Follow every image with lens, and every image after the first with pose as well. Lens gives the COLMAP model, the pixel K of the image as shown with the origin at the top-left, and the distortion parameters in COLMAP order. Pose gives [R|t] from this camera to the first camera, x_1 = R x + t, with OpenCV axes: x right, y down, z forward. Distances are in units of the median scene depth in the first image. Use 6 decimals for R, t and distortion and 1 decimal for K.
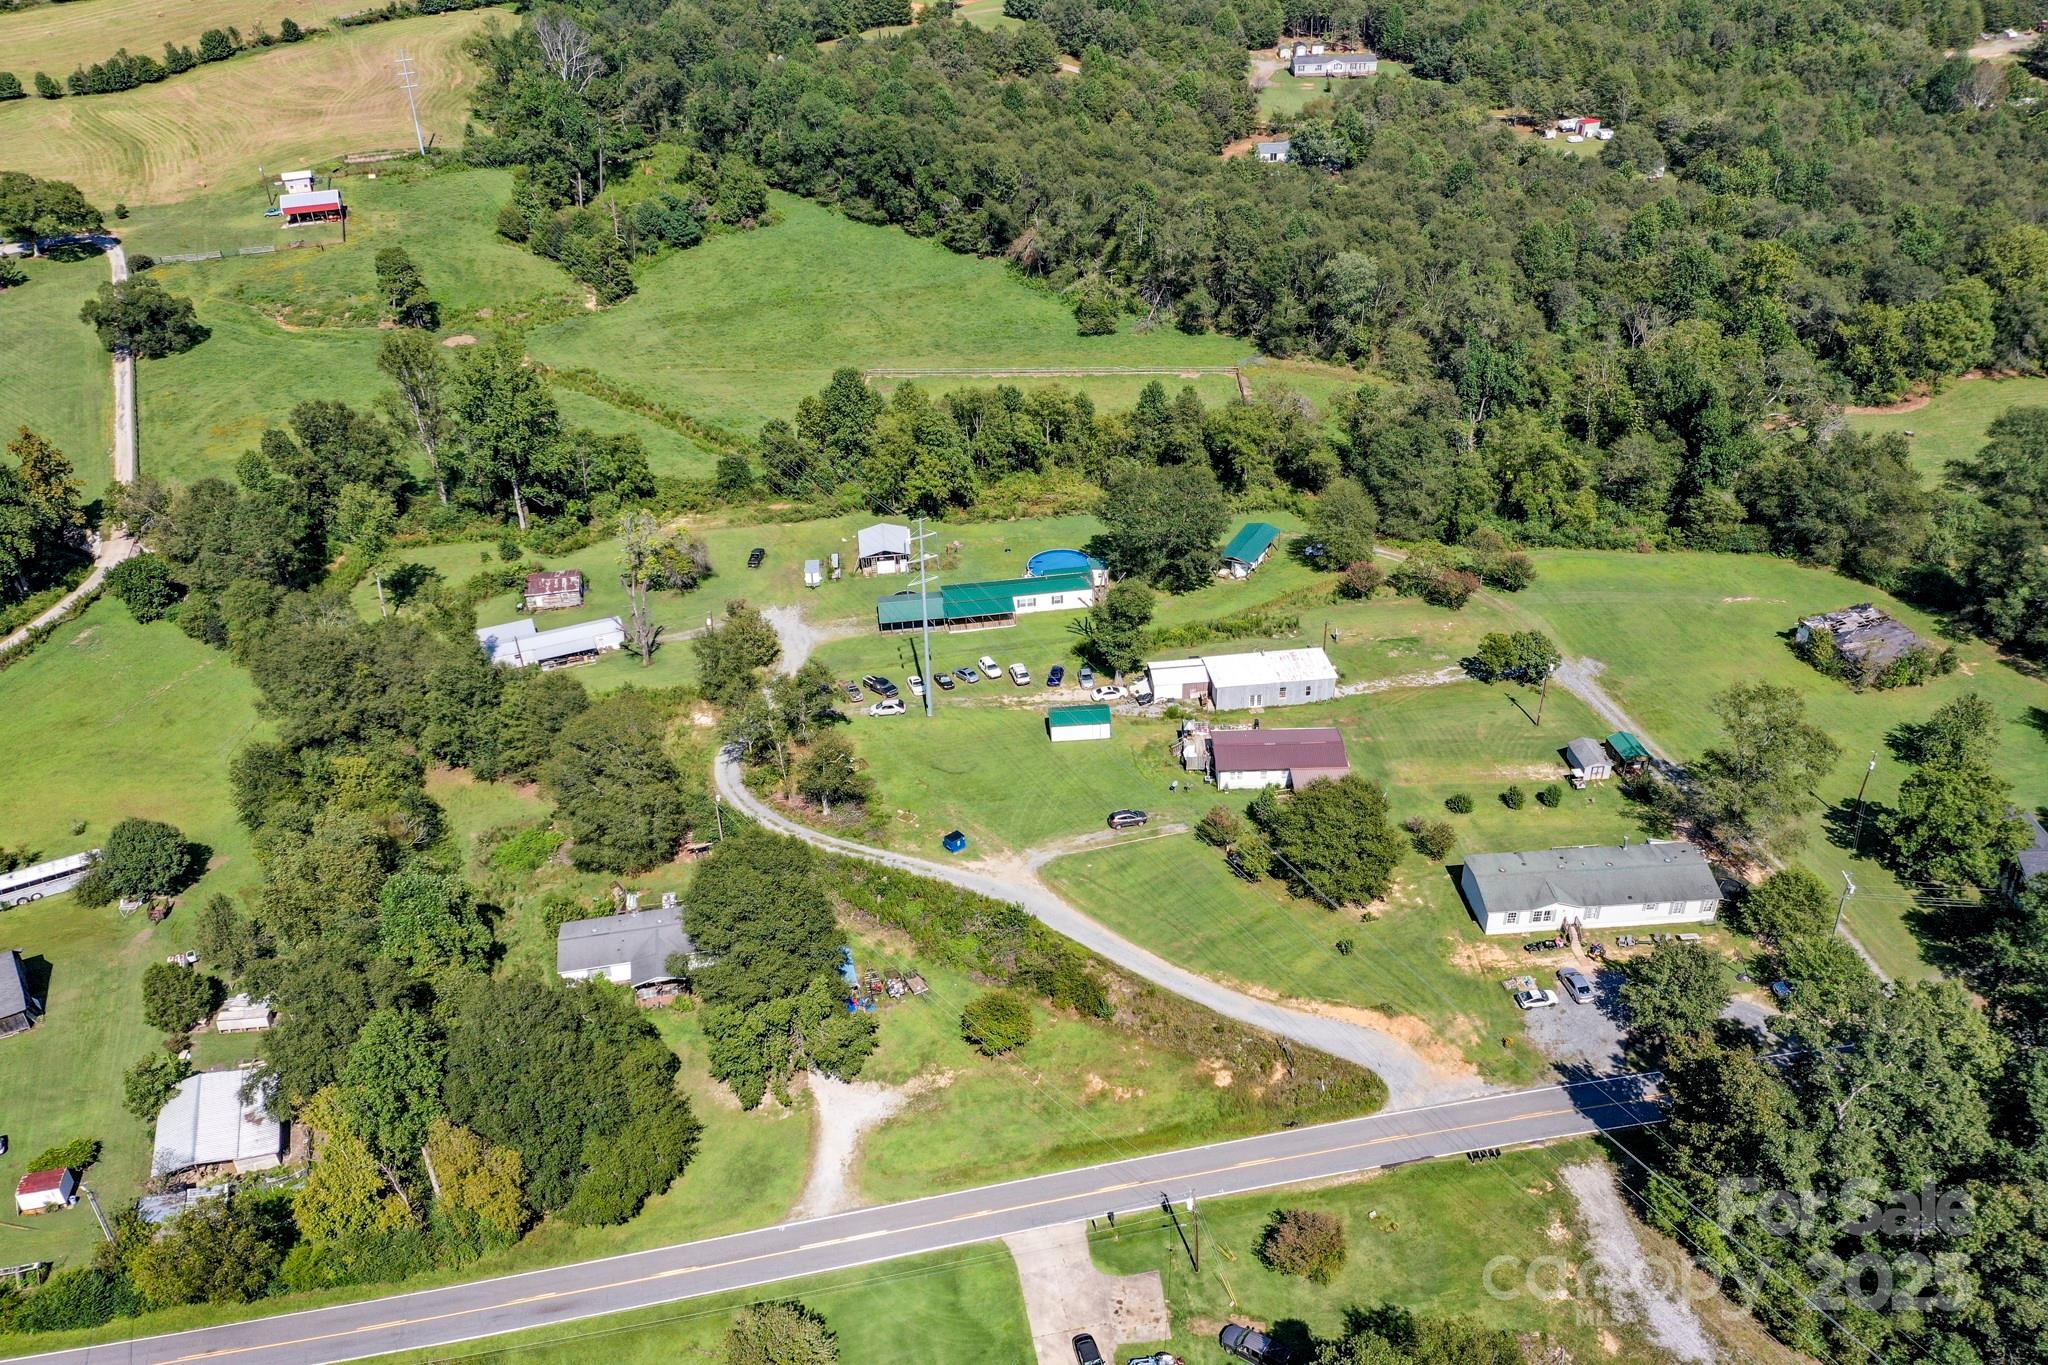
lens RADIAL K [[1620.0, 0, 1024.0], [0, 1620.0, 682.5], [0, 0, 1]] dist [0.024383, -0.004073]
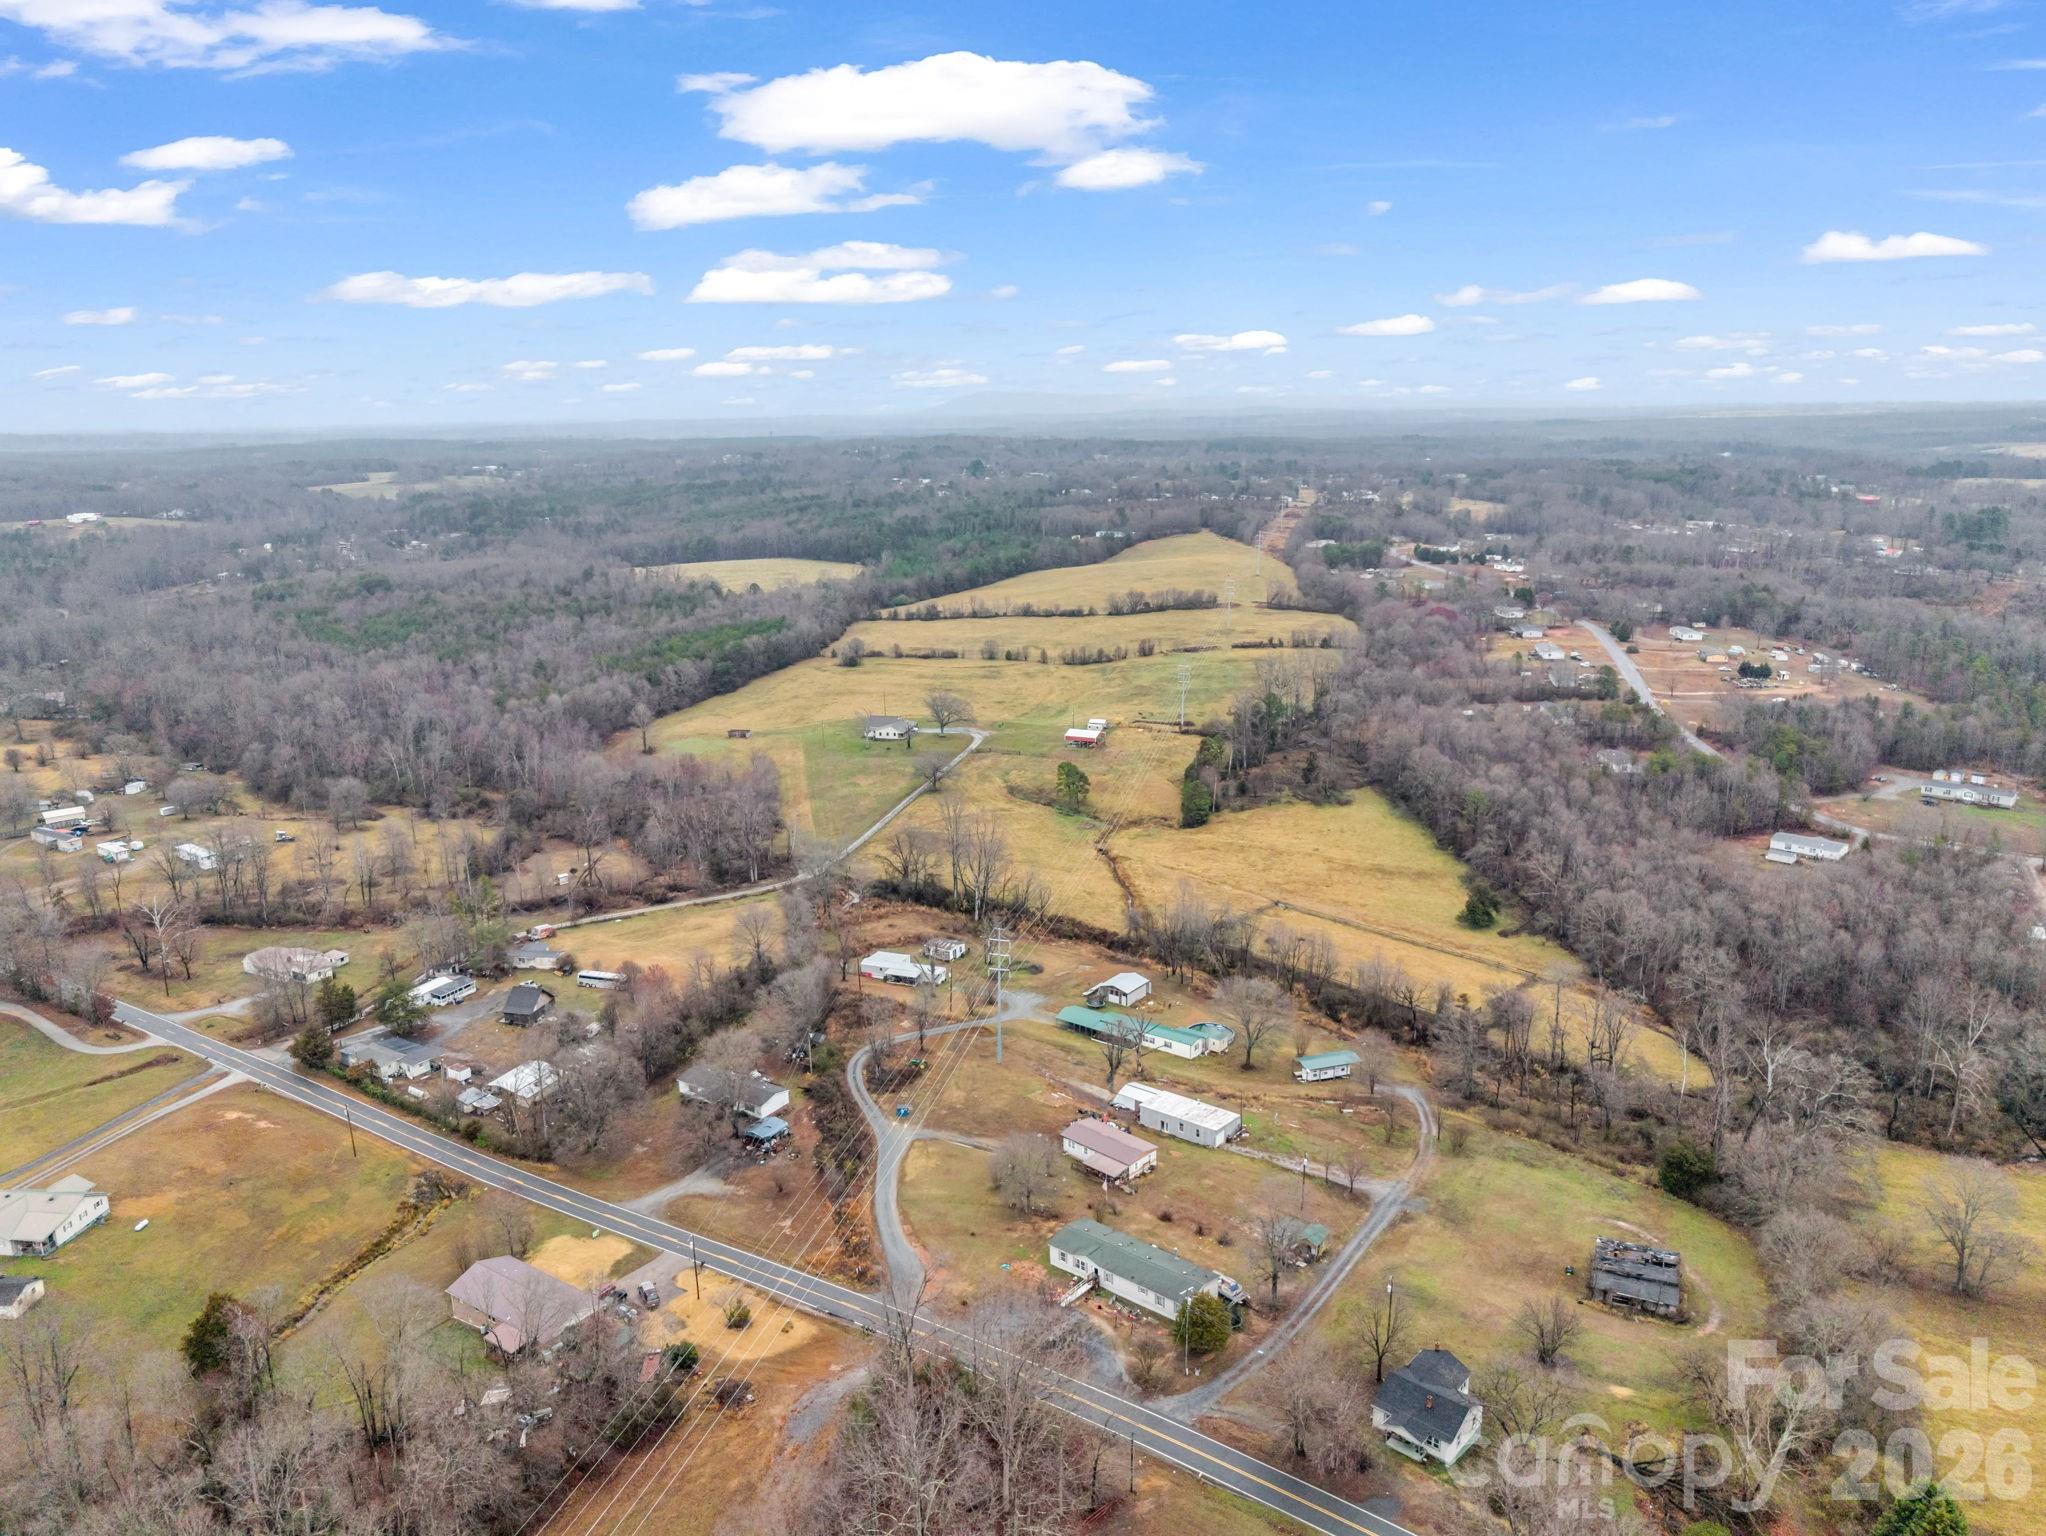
lens RADIAL K [[1417.4, 0, 1023.0], [0, 1417.4, 768.0], [0, 0, 1]] dist [0.027579, -0.002302]
pose [[0.727143, 0.182639, -0.661745, 0.676175], [-0.379537, 0.910192, -0.165837, -0.017521], [0.572027, 0.371744, 0.731158, -0.068101]]
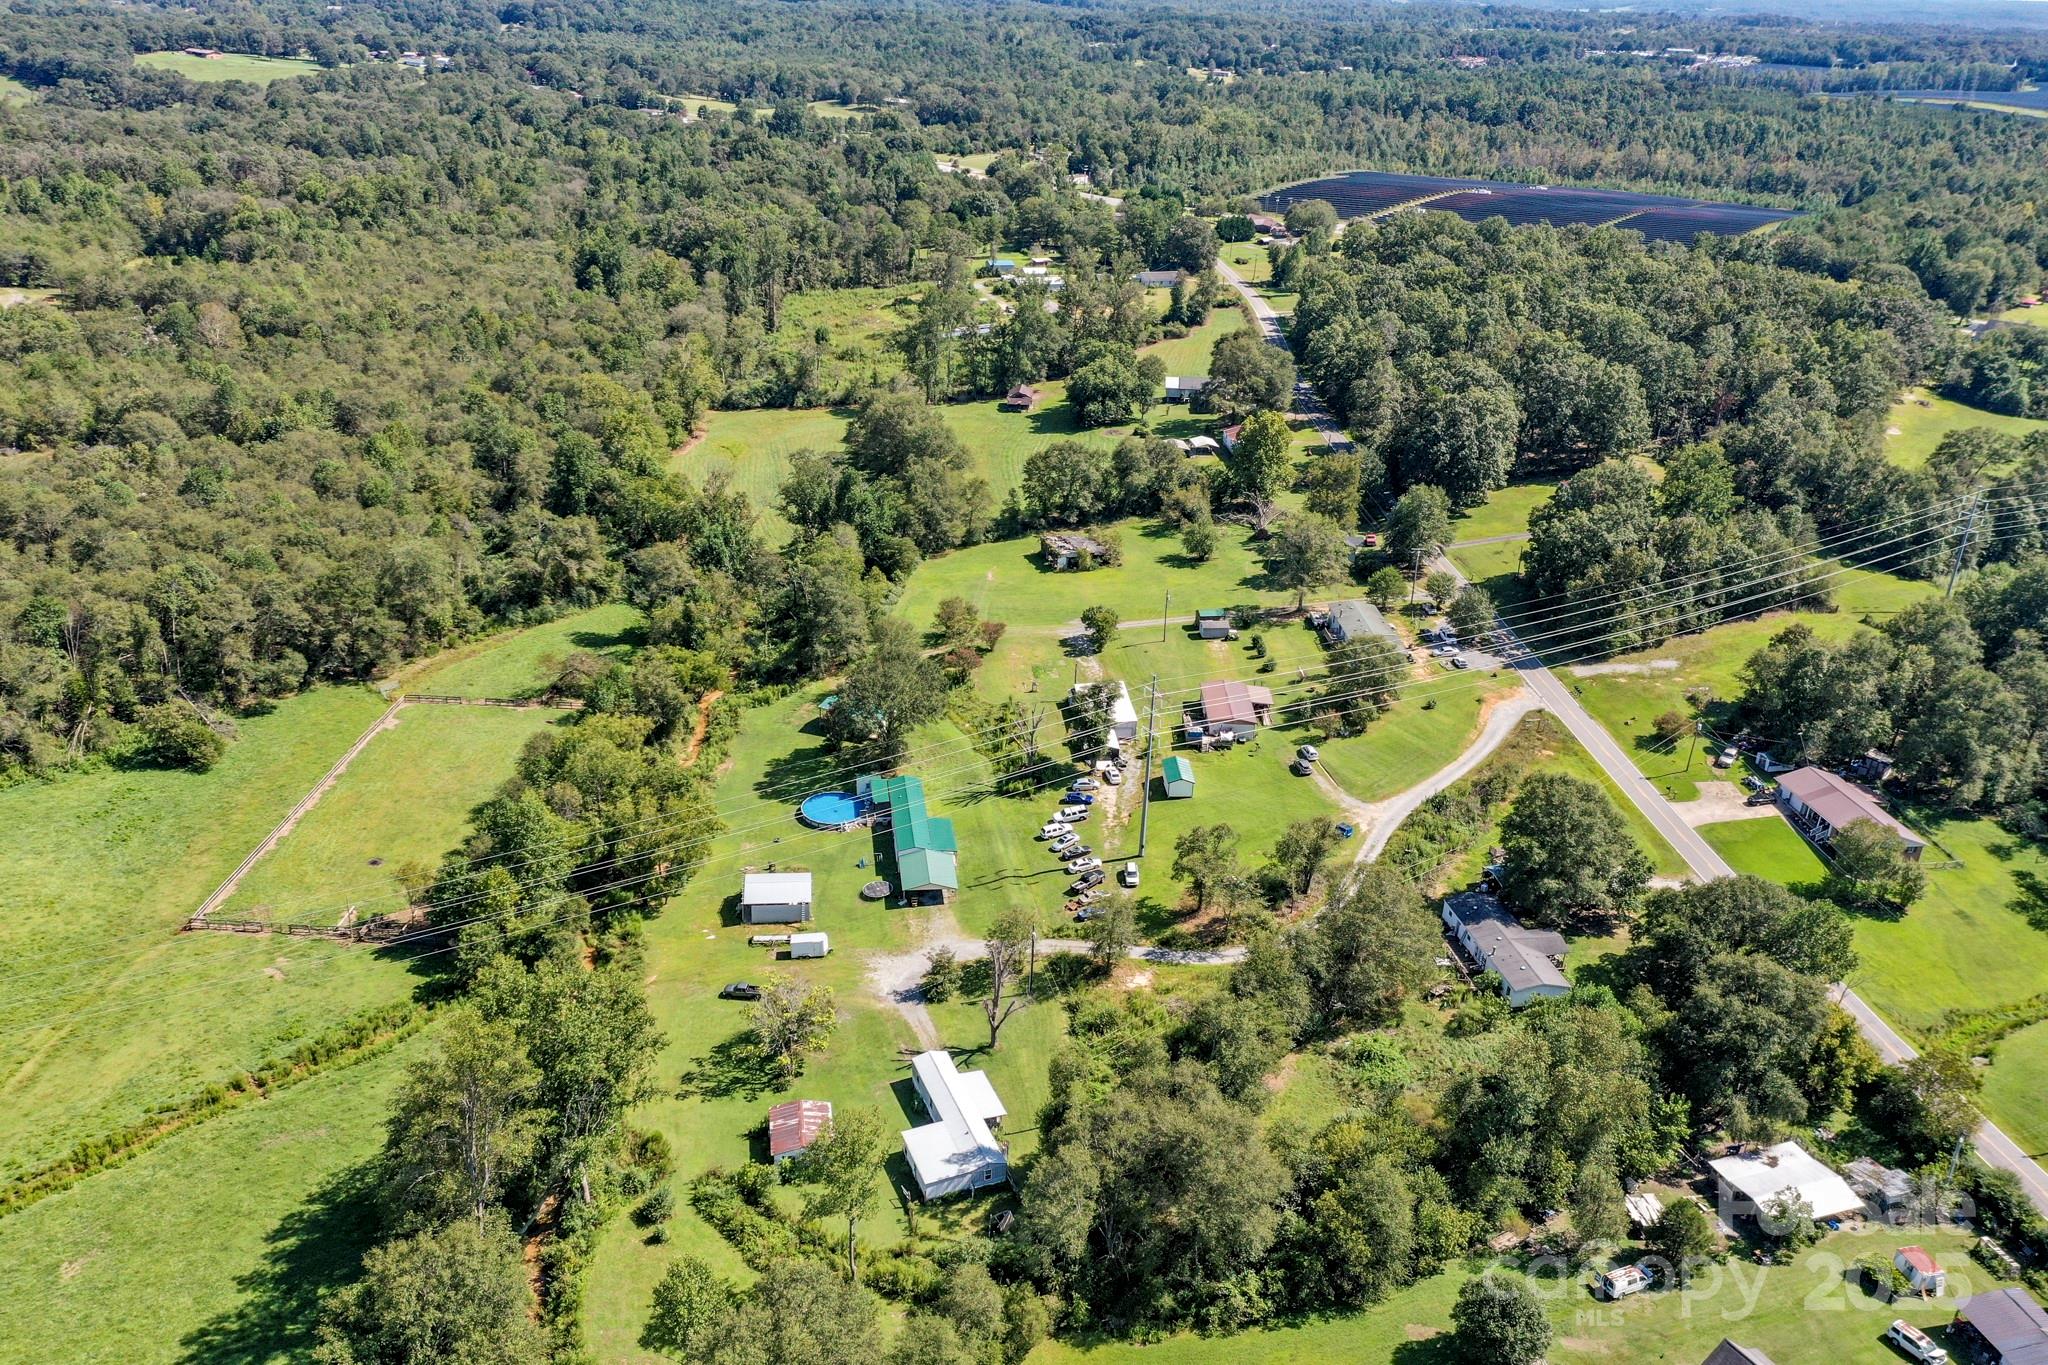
lens RADIAL K [[1641.7, 0, 1024.0], [0, 1641.7, 682.5], [0, 0, 1]] dist [0.030173, -0.000037]
pose [[0.004834, -0.384425, 0.923144, -0.897028], [0.509457, 0.795314, 0.328525, -0.413745], [-0.860483, 0.468714, 0.199693, 0.664335]]
